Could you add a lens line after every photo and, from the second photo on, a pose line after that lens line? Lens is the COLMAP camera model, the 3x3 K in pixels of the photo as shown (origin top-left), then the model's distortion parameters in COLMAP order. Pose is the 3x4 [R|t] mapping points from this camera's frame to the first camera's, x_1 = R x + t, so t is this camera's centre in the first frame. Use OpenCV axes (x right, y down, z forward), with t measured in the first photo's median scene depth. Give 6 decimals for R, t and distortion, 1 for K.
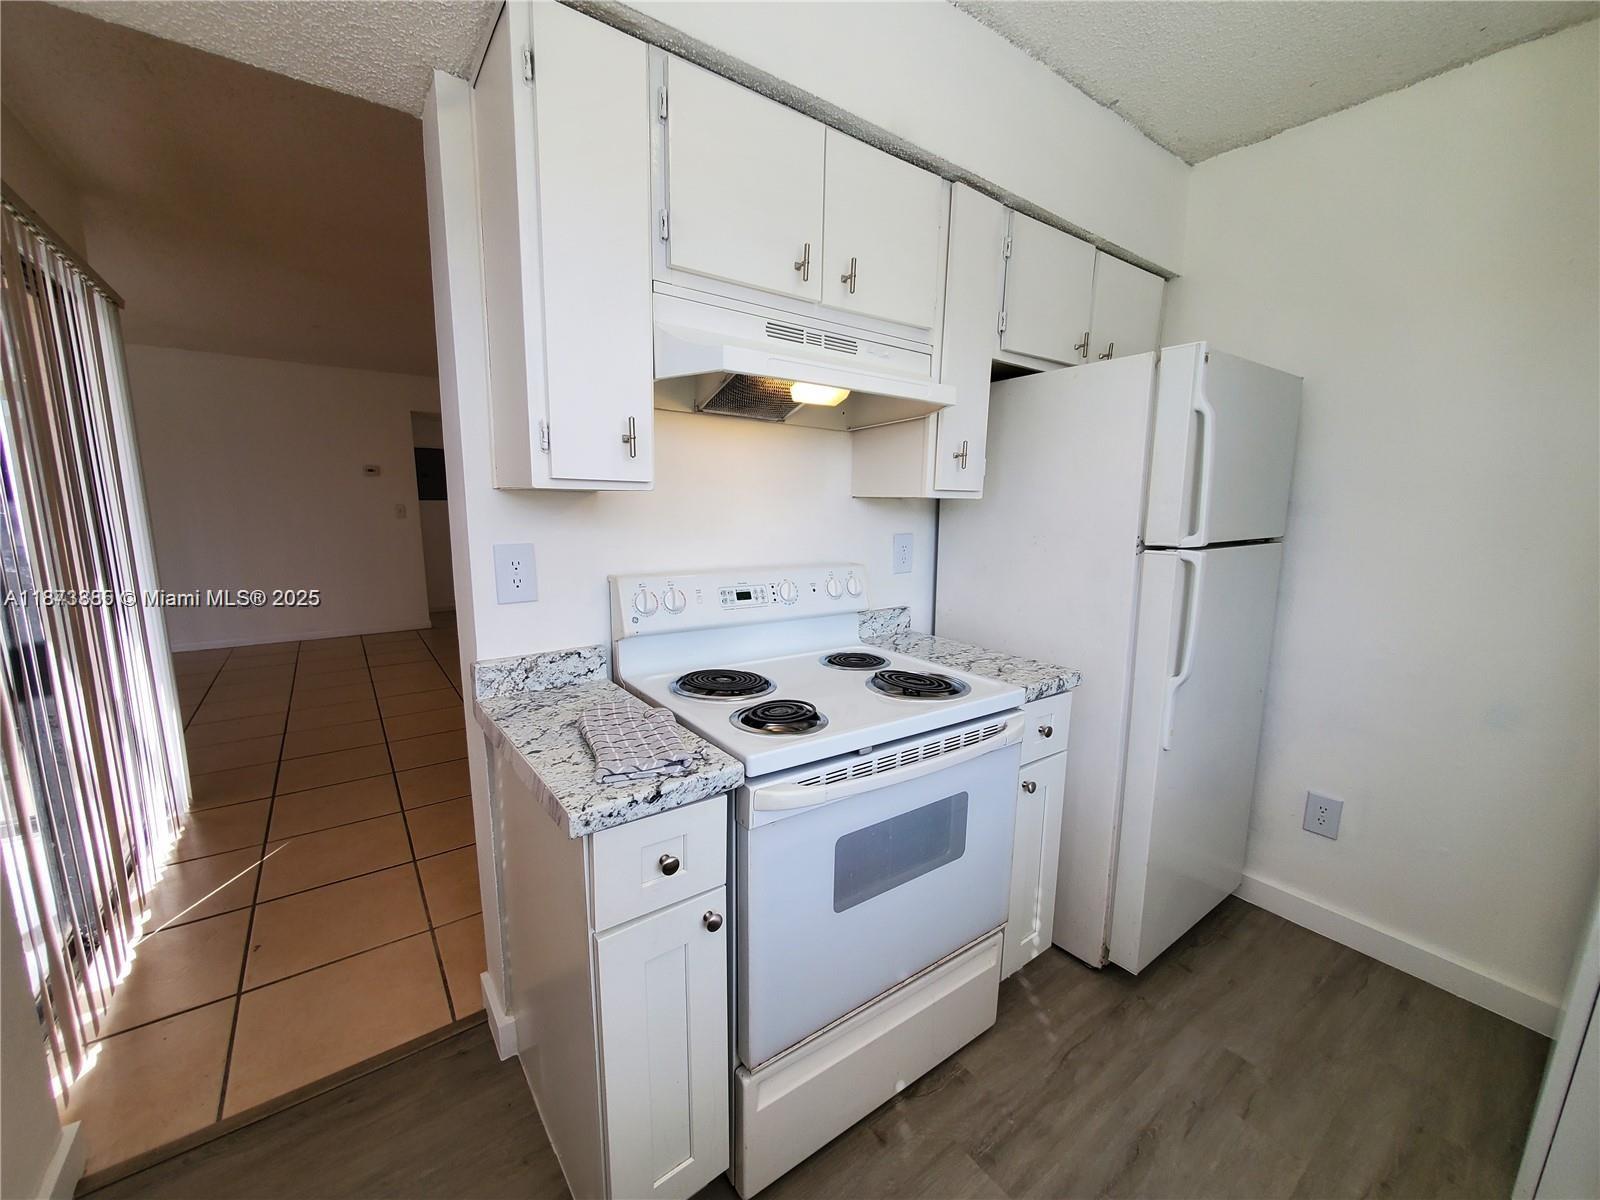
lens RADIAL K [[640.9, 0, 799.4], [0, 640.9, 604.0], [0, 0, 1]] dist [0.008825, -0.000196]
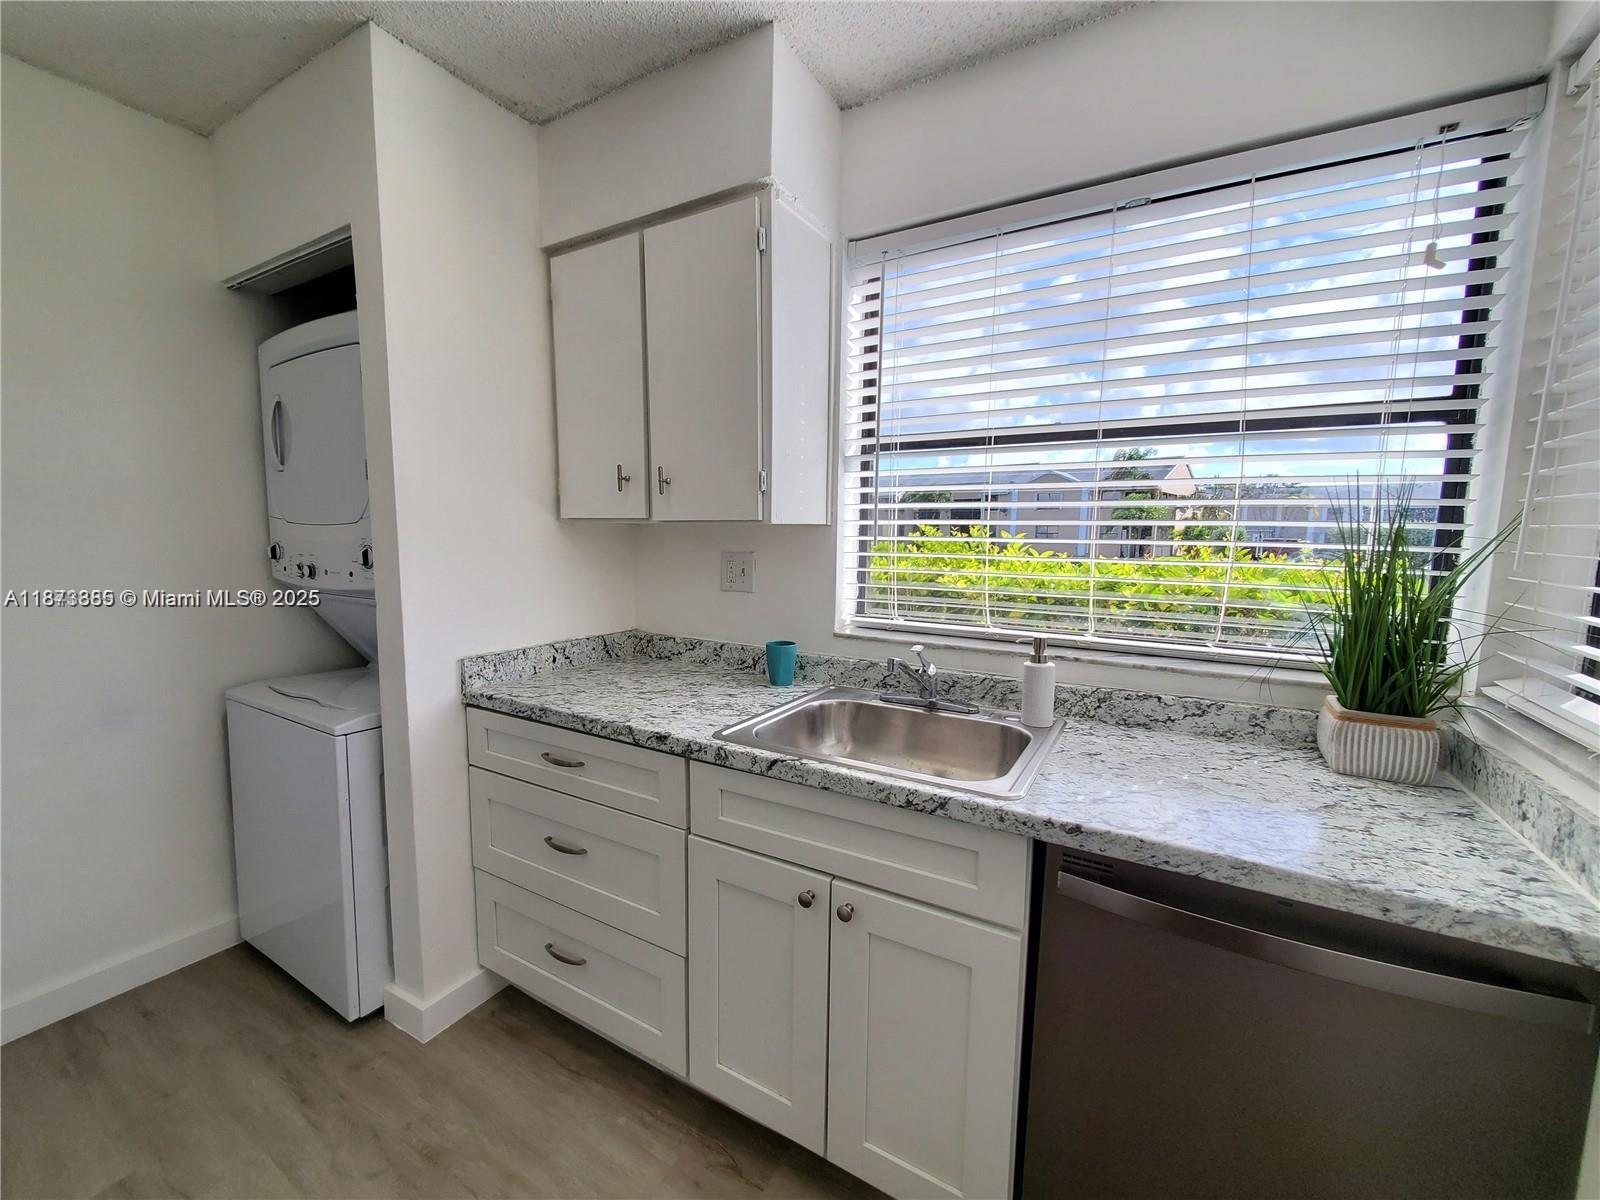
lens RADIAL K [[650.7, 0, 777.2], [0, 650.7, 592.6], [0, 0, 1]] dist [-0.000132, -0.000163]
pose [[0.377617, 0.081328, -0.922383, 0.300107], [-0.164122, 0.986242, 0.019768, -0.002453], [0.911301, 0.143919, 0.385769, 0.089009]]
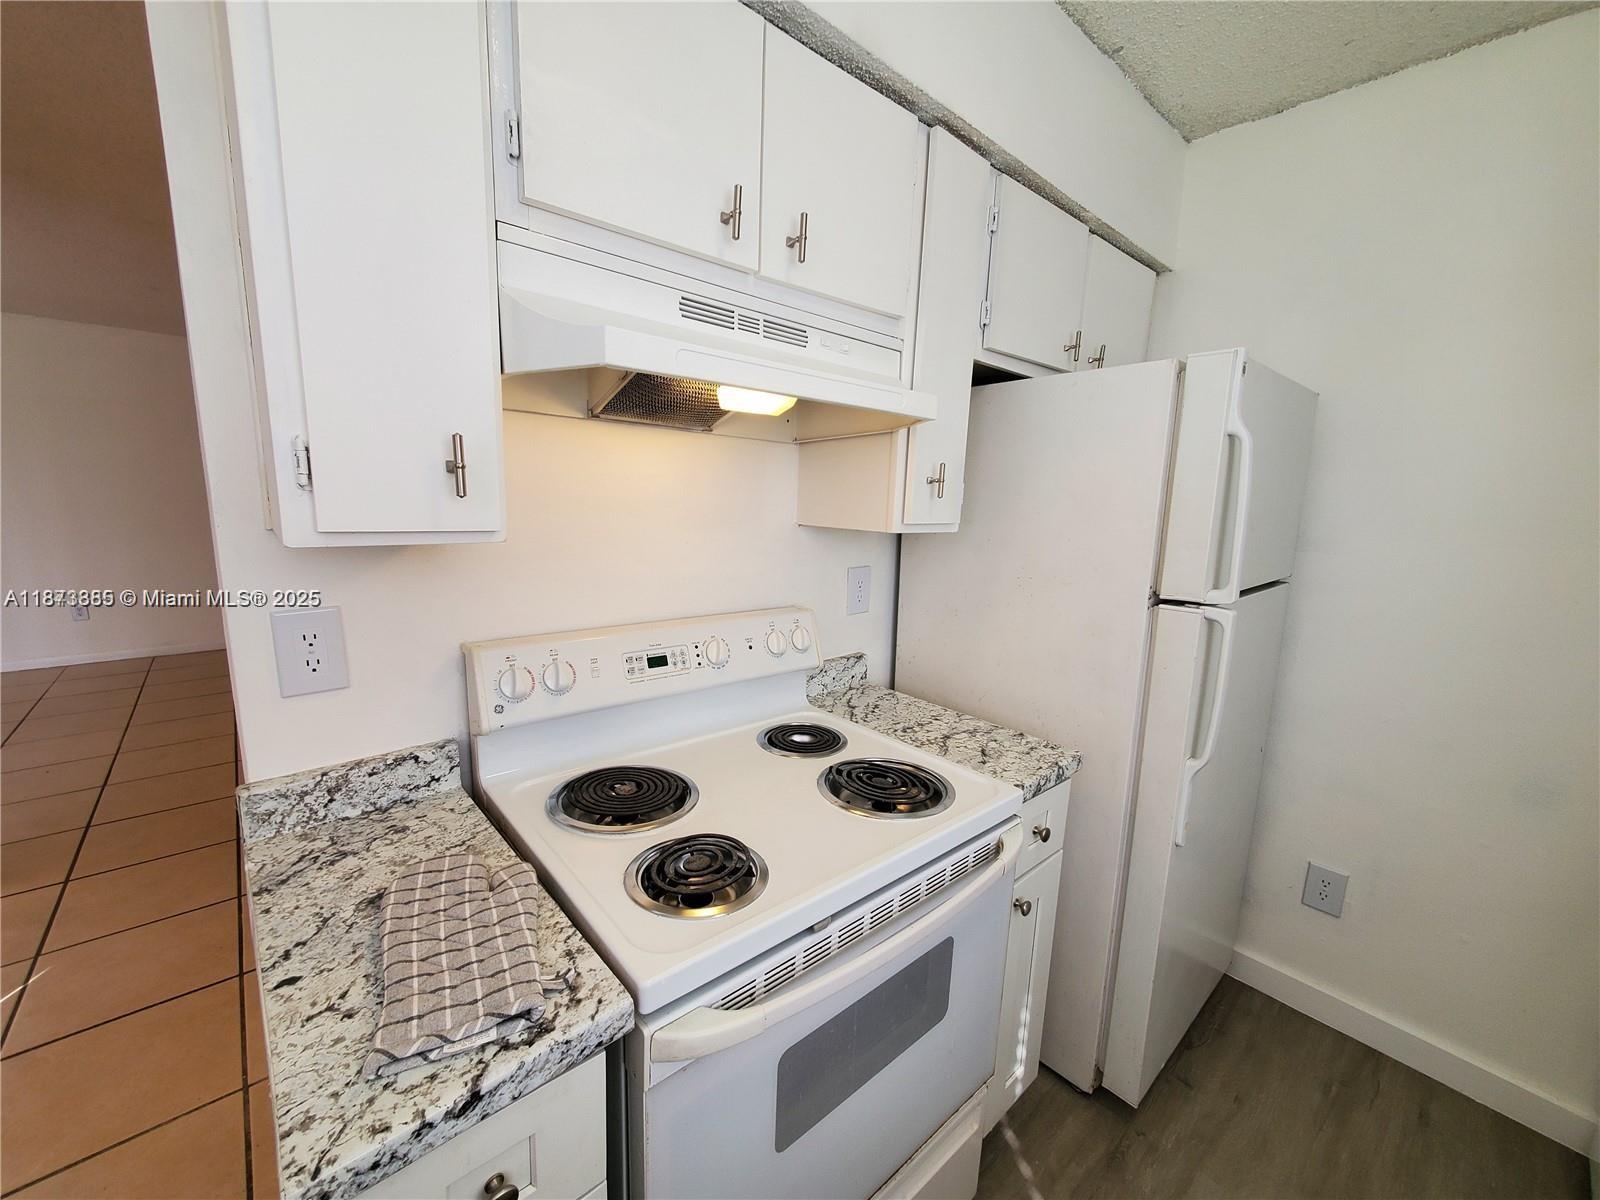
lens RADIAL K [[643.2, 0, 799.9], [0, 643.2, 608.3], [0, 0, 1]] dist [0.007691, -0.000895]
pose [[0.995667, -0.000093, 0.092987, 0.011315], [-0.001523, 0.999849, 0.017305, -0.095409], [-0.092975, -0.017371, 0.995517, 0.241617]]
